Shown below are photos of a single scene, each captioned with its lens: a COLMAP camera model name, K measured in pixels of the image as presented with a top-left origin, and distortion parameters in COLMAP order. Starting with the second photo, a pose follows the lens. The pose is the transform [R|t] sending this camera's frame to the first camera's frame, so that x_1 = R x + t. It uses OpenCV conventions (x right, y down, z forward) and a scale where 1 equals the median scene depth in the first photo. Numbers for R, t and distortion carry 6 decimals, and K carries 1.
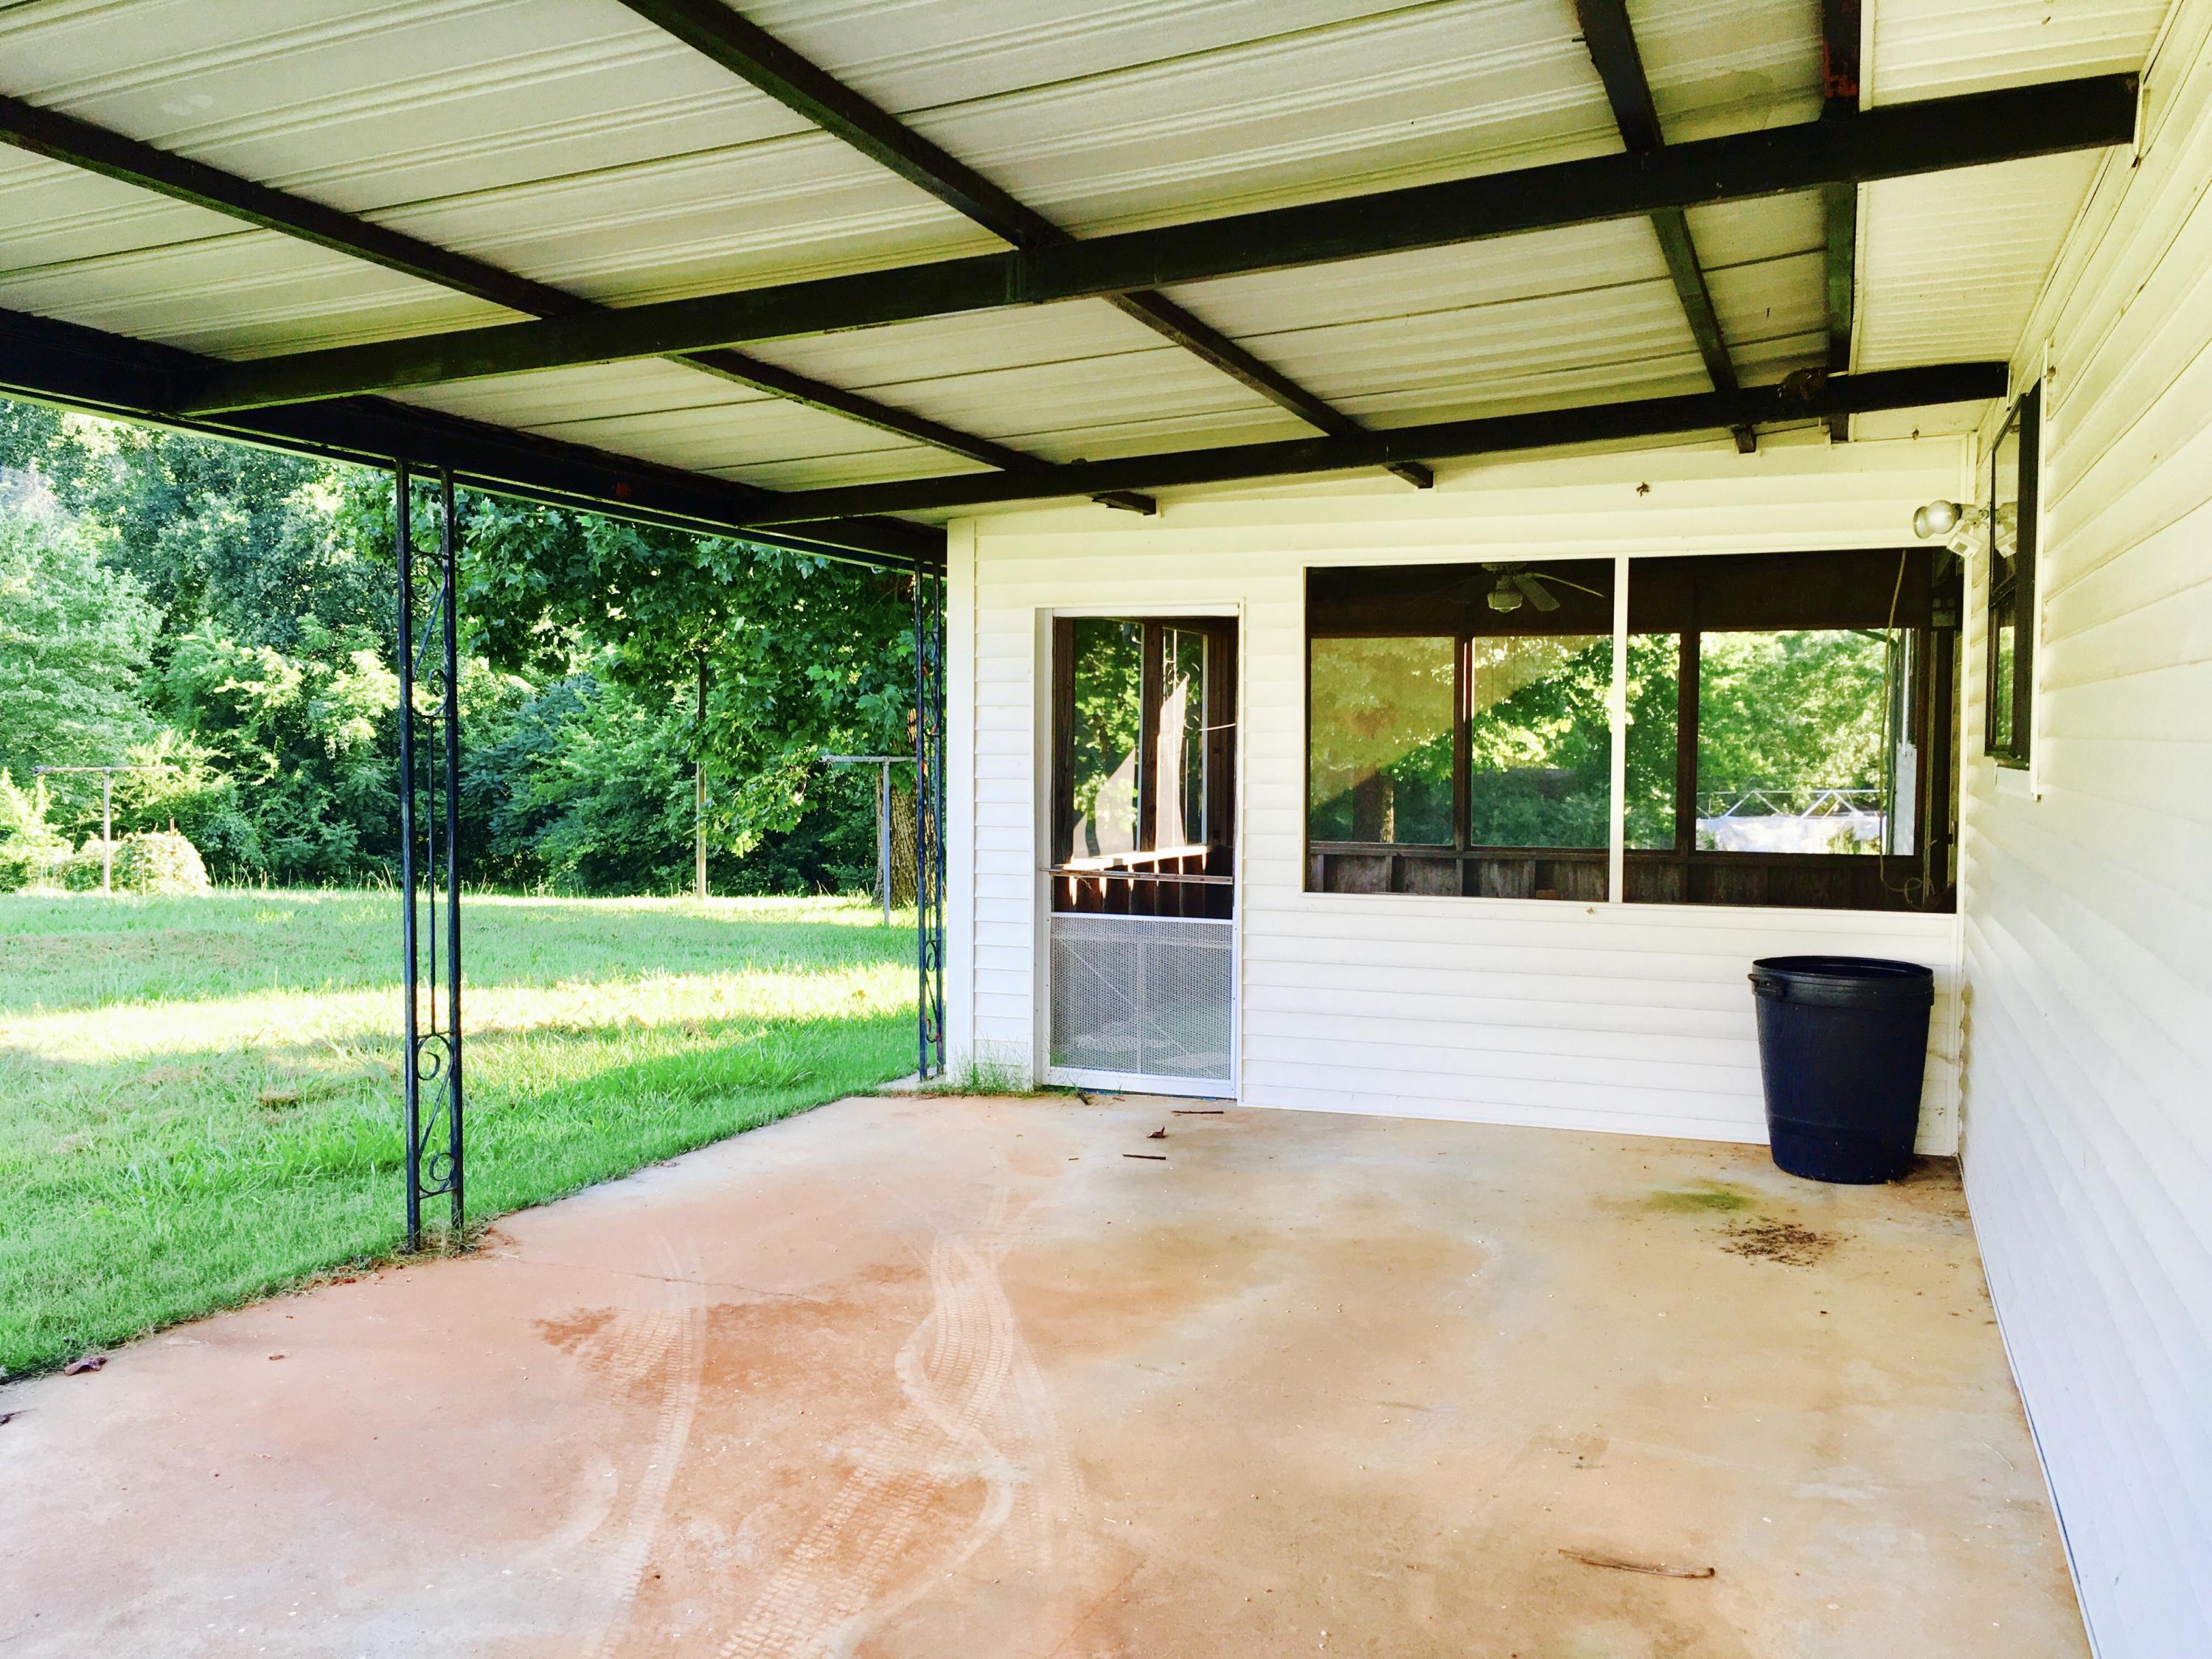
lens RADIAL K [[1887.9, 0, 1106.0], [0, 1887.9, 829.5], [0, 0, 1]] dist [0.081763, -0.101744]
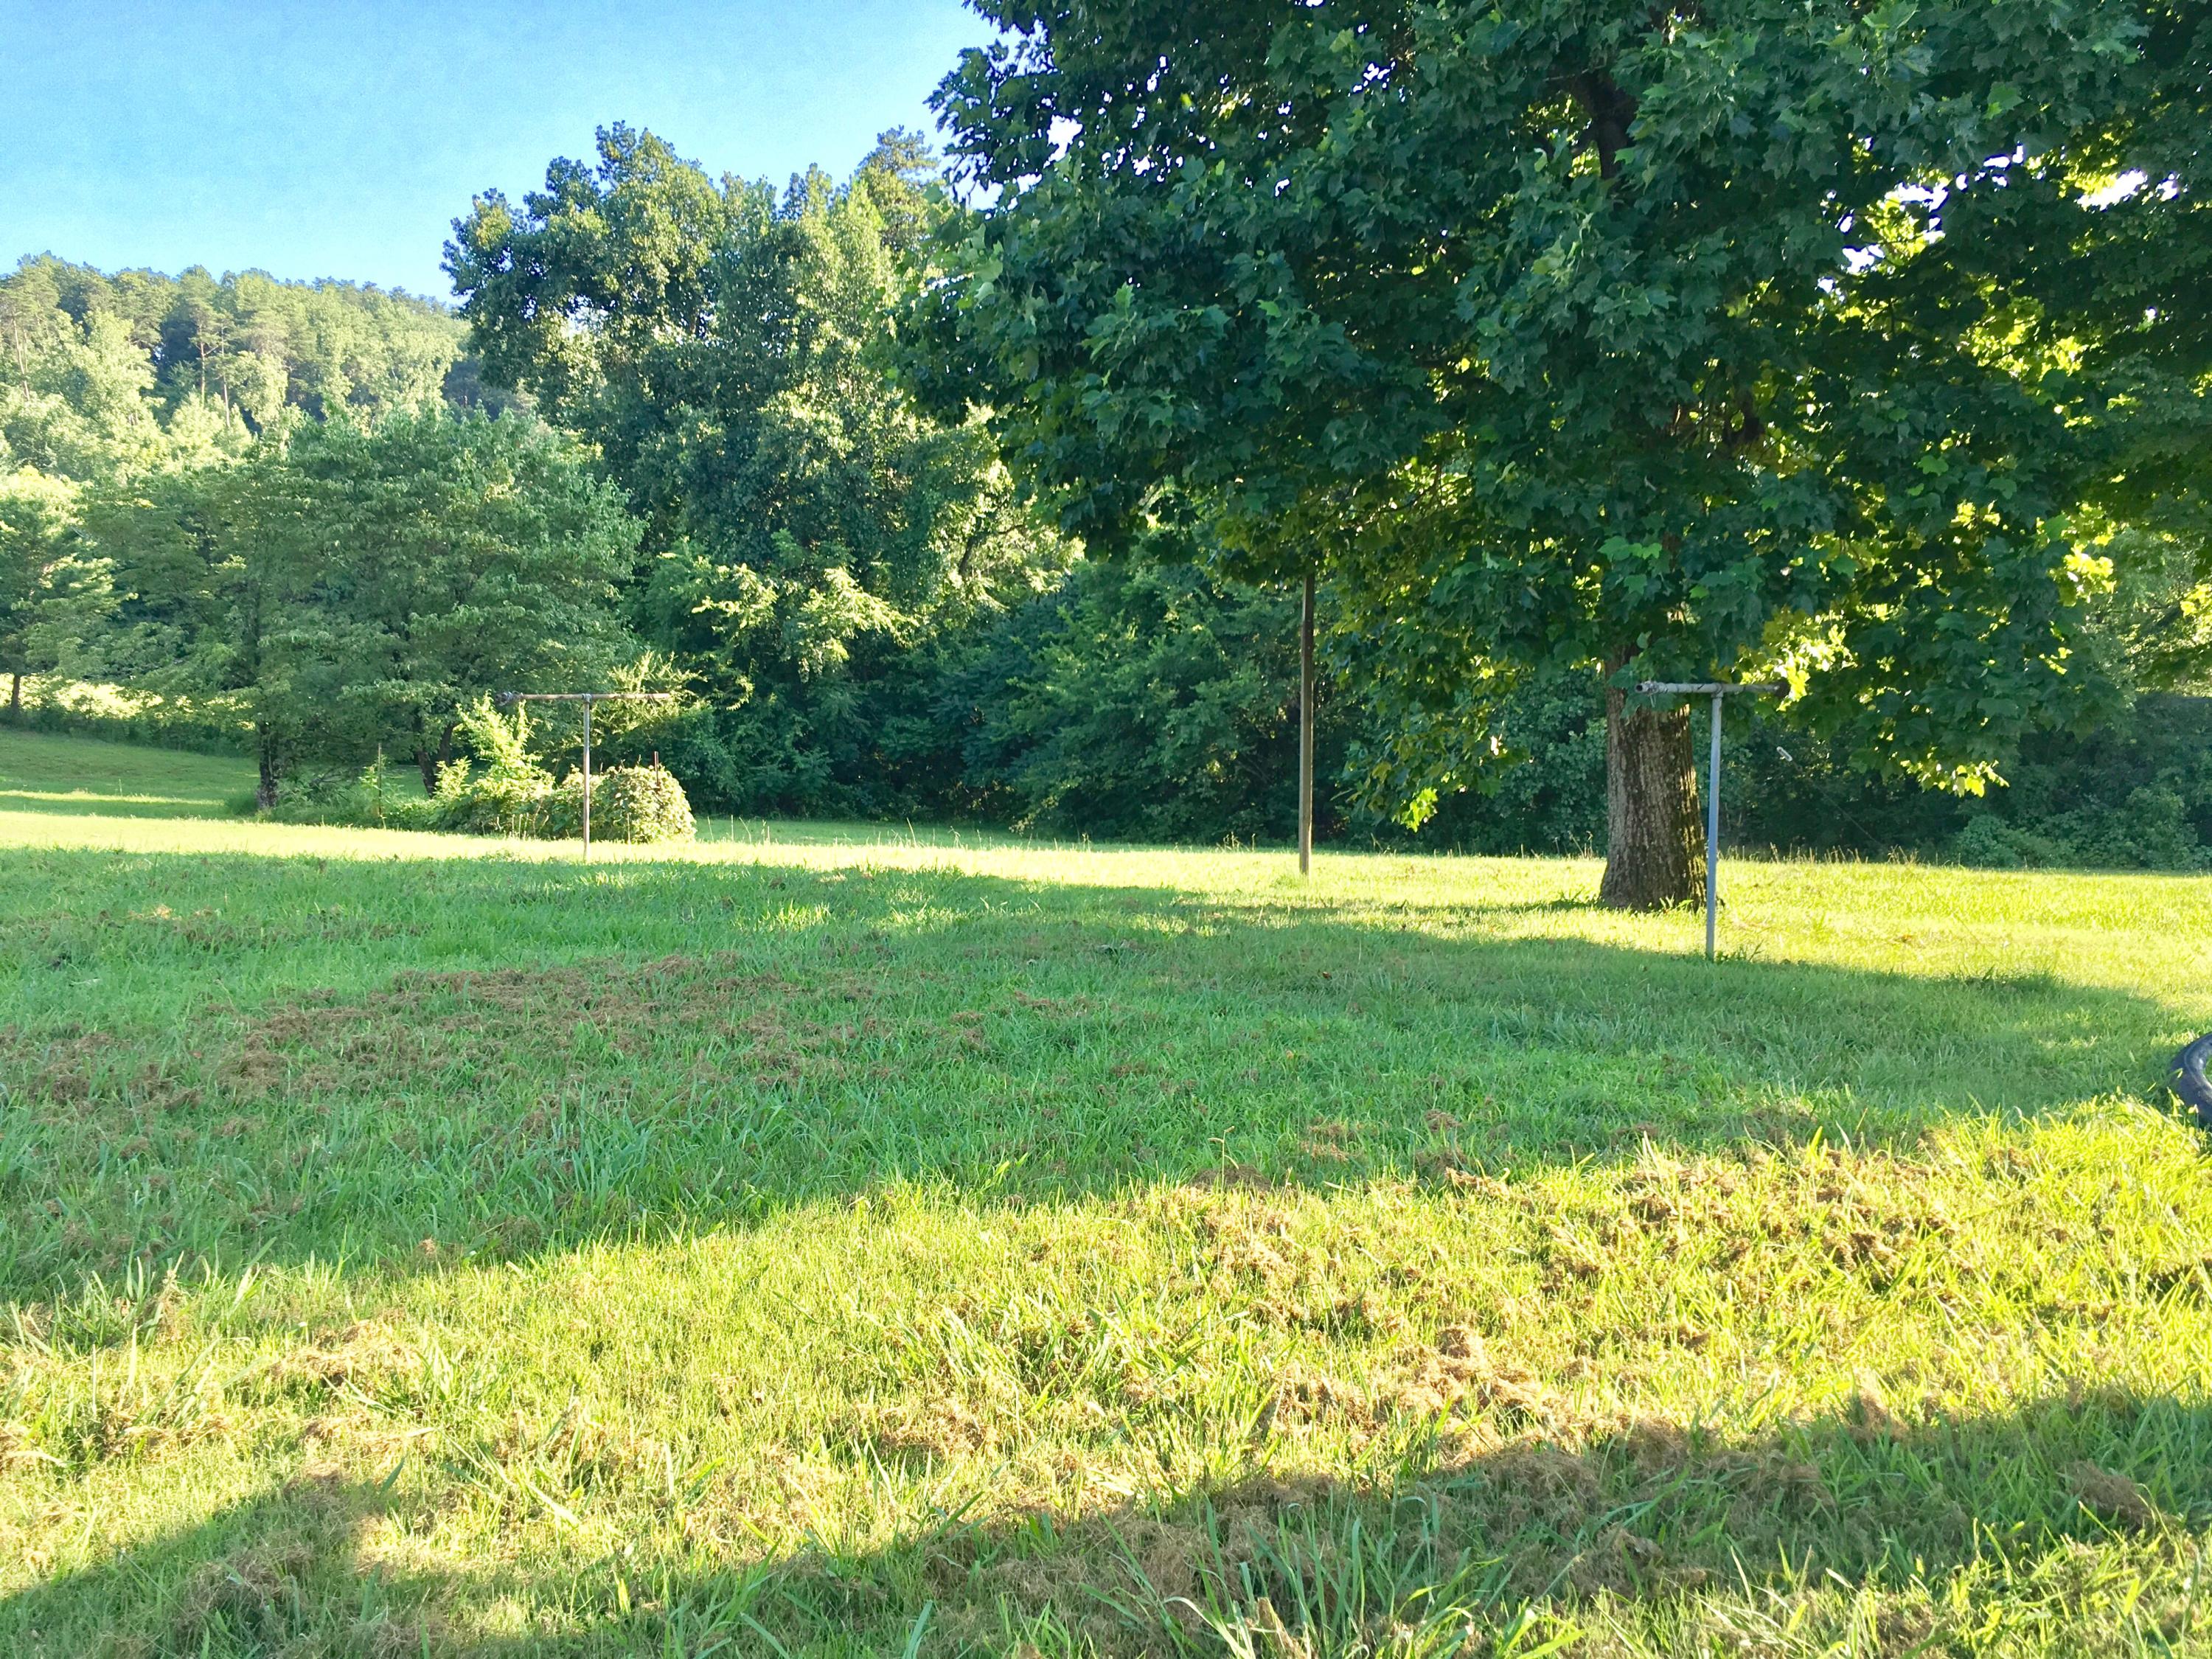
lens RADIAL K [[1887.9, 0, 1106.0], [0, 1887.9, 829.5], [0, 0, 1]] dist [0.081763, -0.101744]
pose [[0.976680, 0.020155, -0.213751, -0.059147], [-0.011620, 0.999087, 0.041110, -0.004609], [0.214384, -0.037668, 0.976023, 0.114651]]
